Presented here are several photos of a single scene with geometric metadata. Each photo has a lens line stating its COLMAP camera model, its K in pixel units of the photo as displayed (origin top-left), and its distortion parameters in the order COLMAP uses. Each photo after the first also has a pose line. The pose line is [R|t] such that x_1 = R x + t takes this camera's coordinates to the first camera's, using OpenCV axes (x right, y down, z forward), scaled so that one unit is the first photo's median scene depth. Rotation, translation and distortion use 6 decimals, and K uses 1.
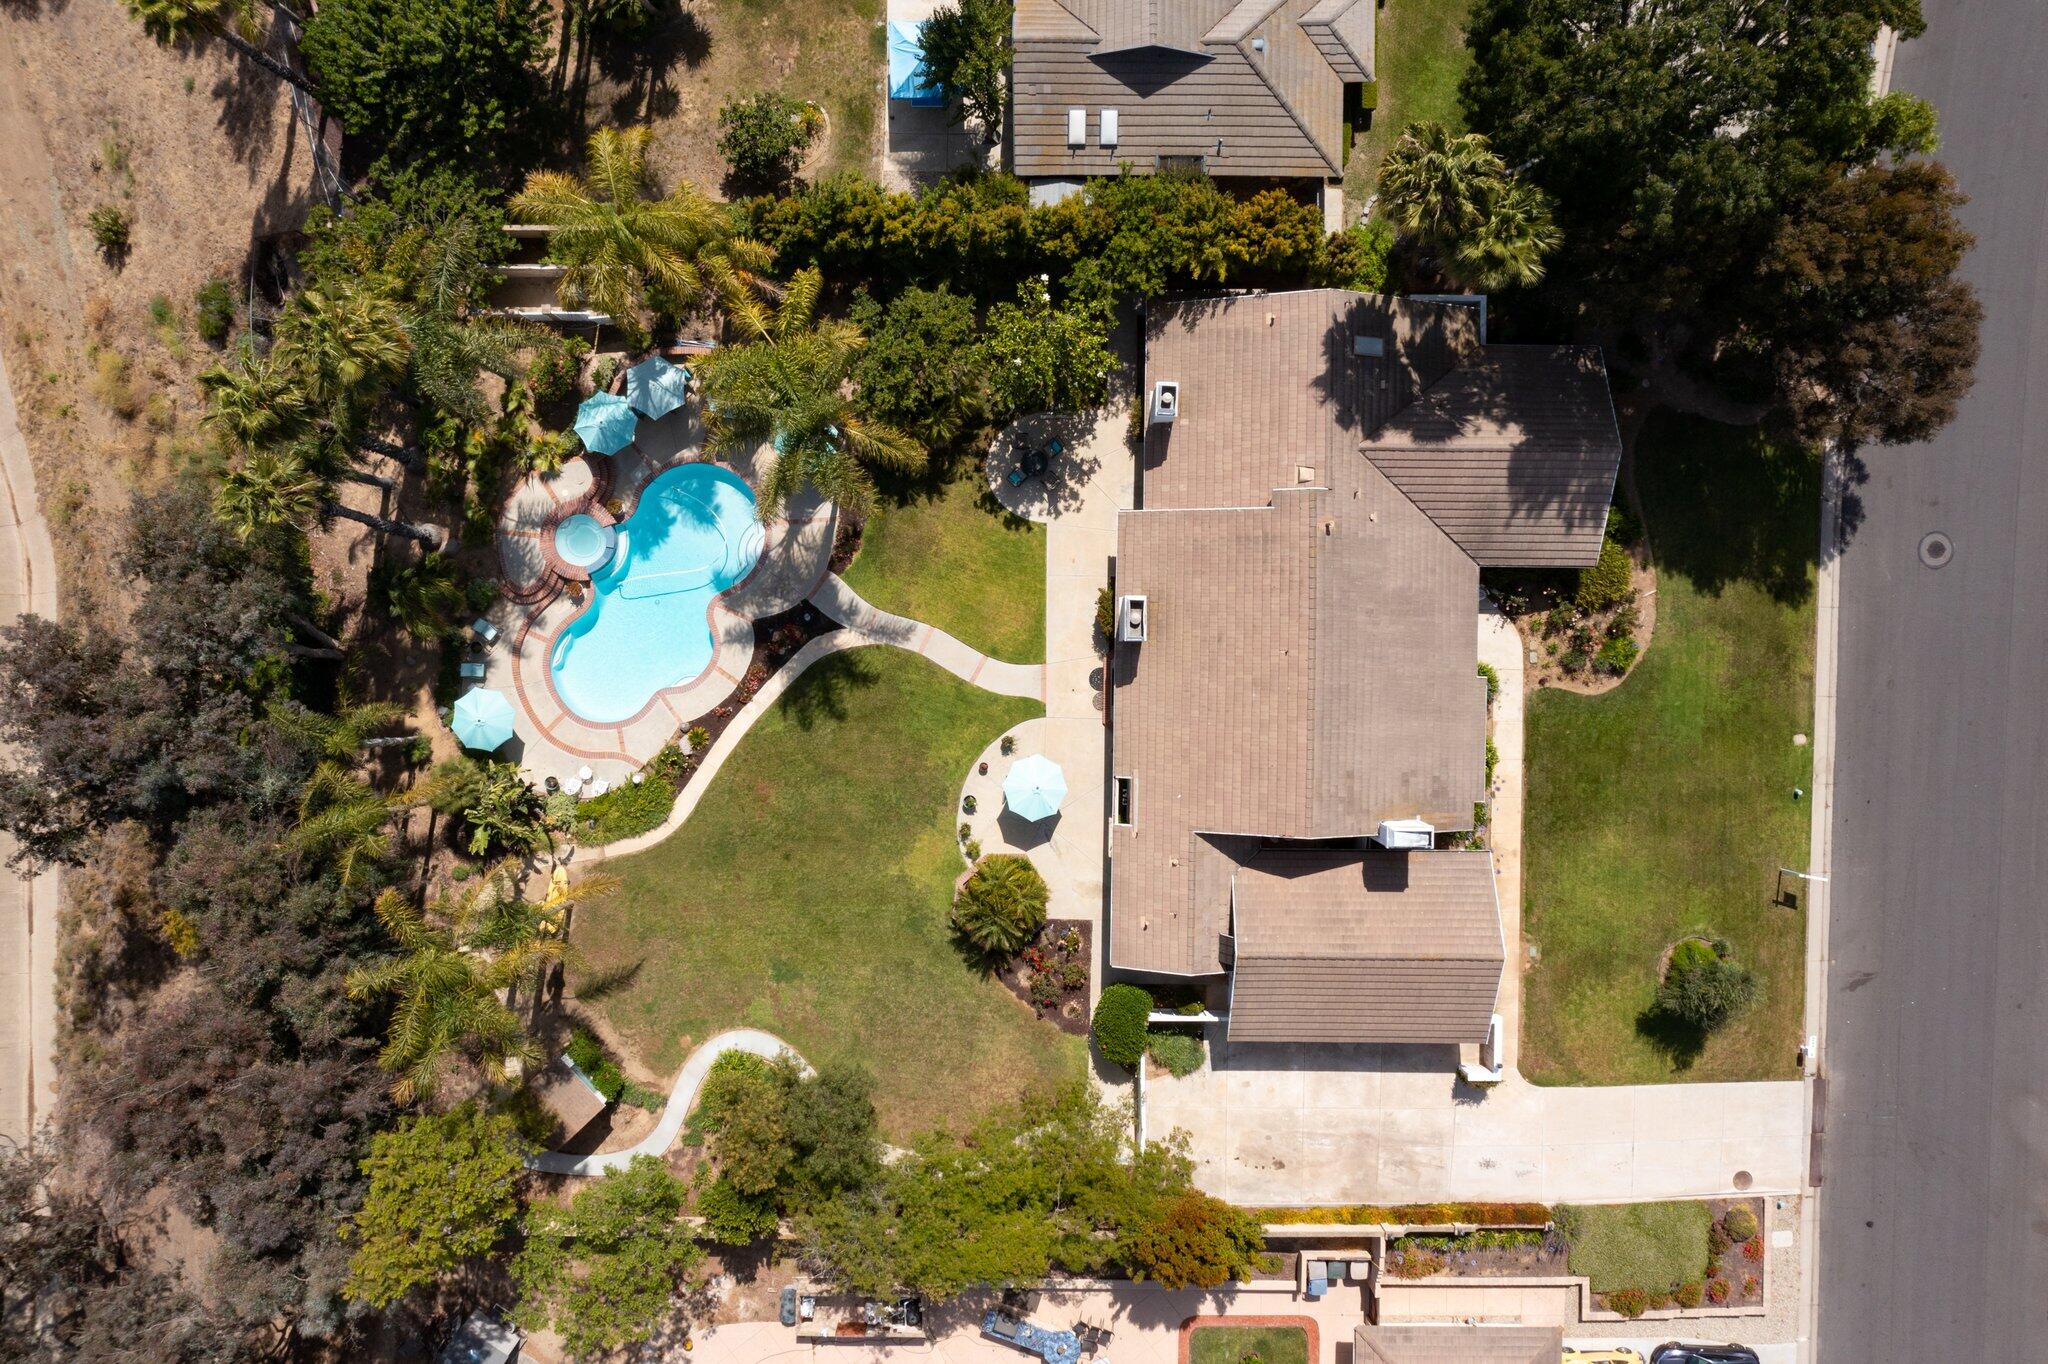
lens RADIAL K [[1713.5, 0, 1024.0], [0, 1713.5, 682.0], [0, 0, 1]] dist [-0.021383, -0.002103]
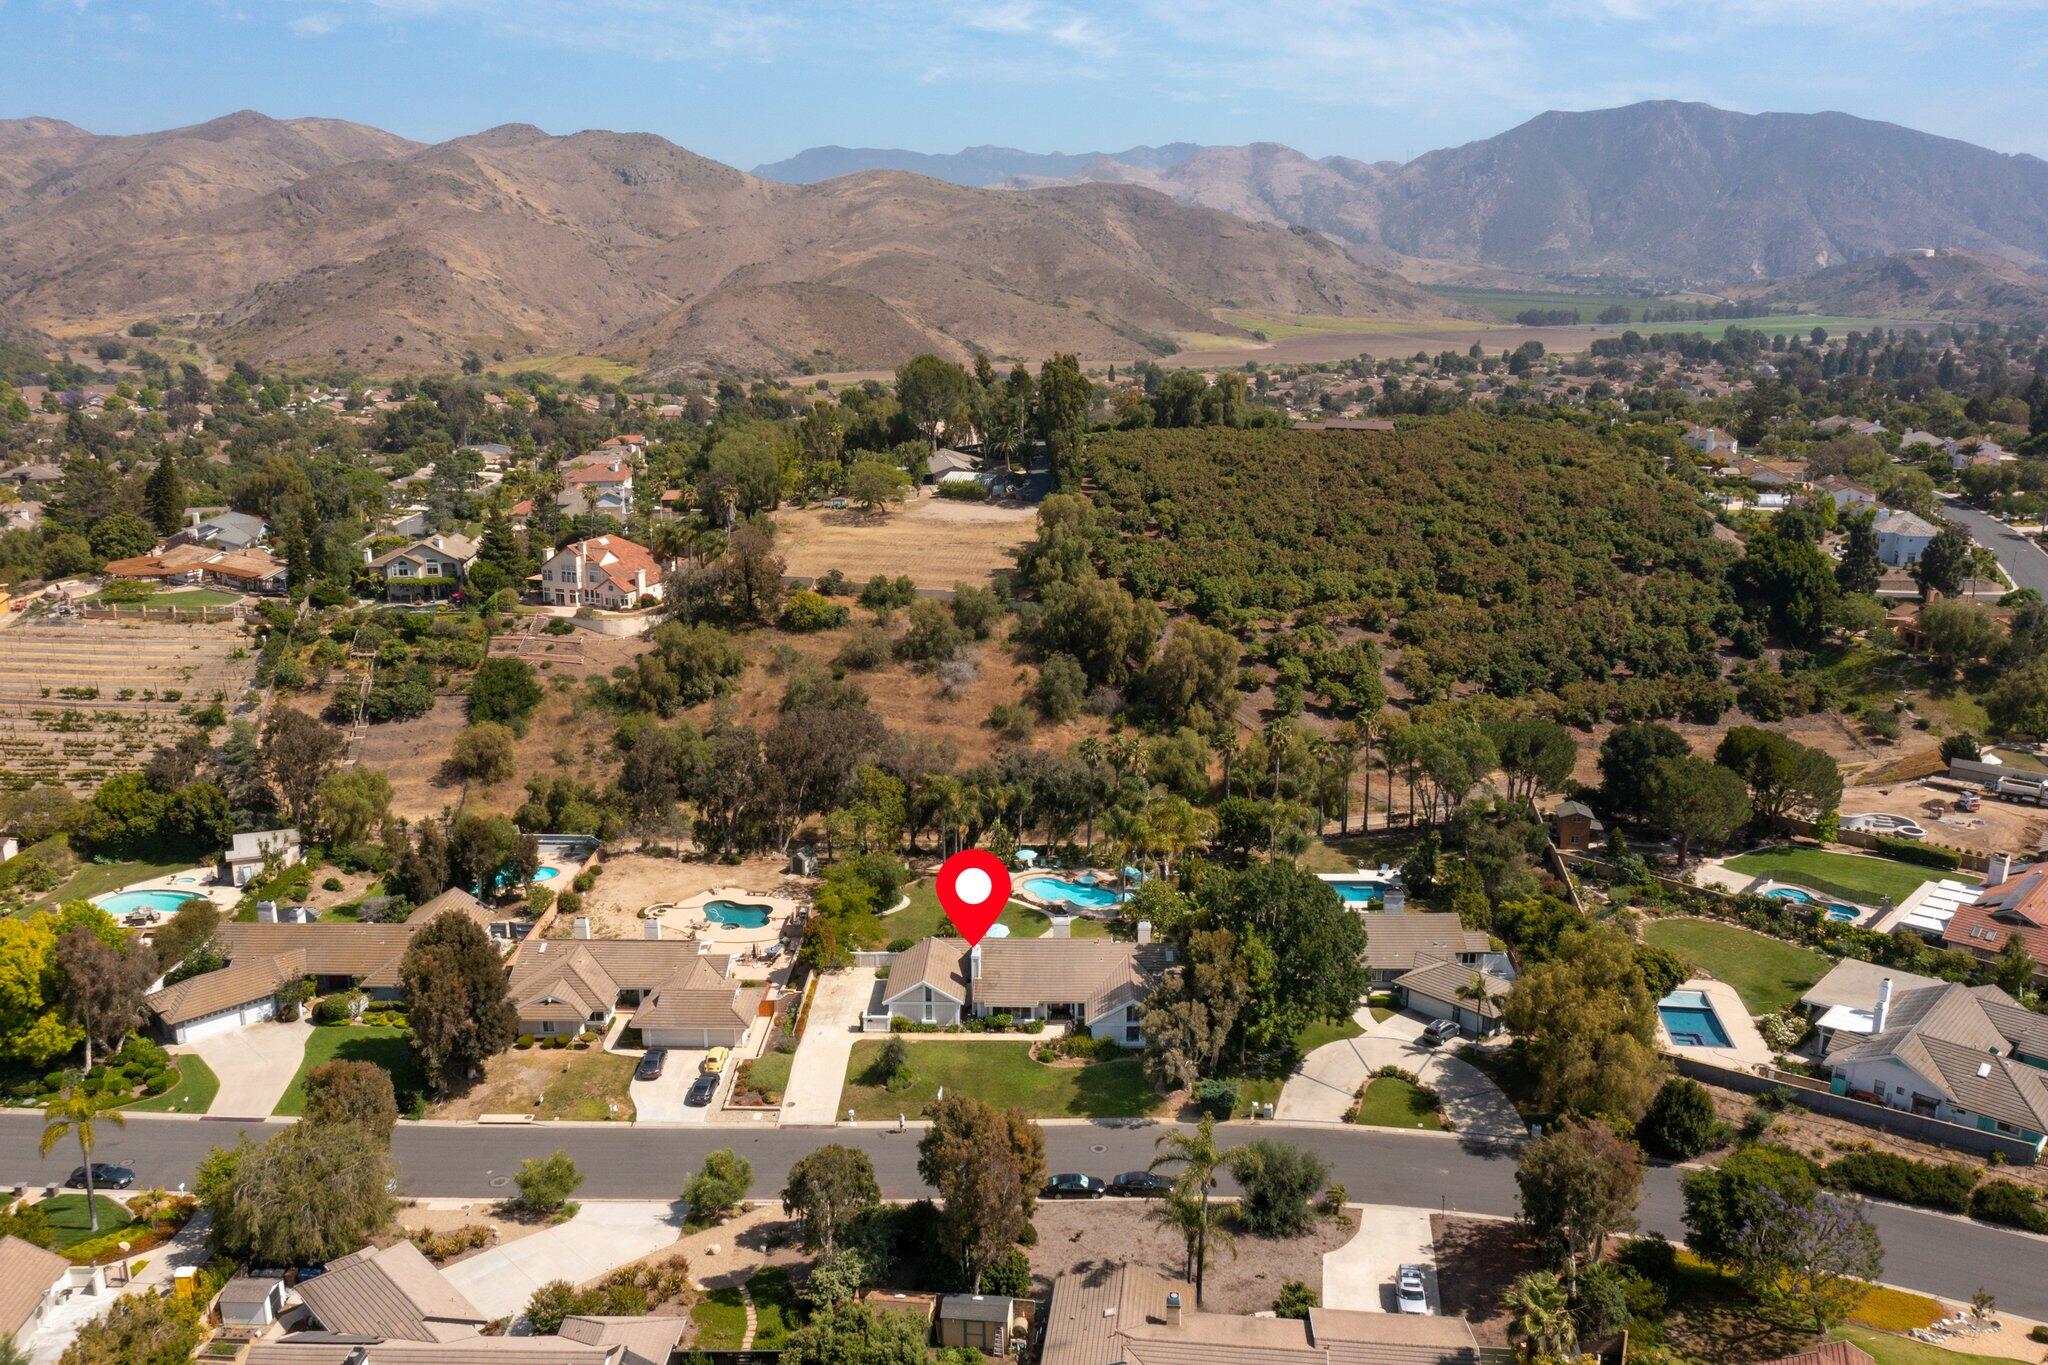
lens RADIAL K [[1694.7, 0, 1107.1], [0, 1694.7, 680.3], [0, 0, 1]] dist [-0.024123, 0.000248]
pose [[0.028594, 0.253315, -0.966961, 2.368561], [-0.998438, -0.039213, -0.039797, 0.011381], [-0.047998, 0.966589, 0.251798, -0.034286]]
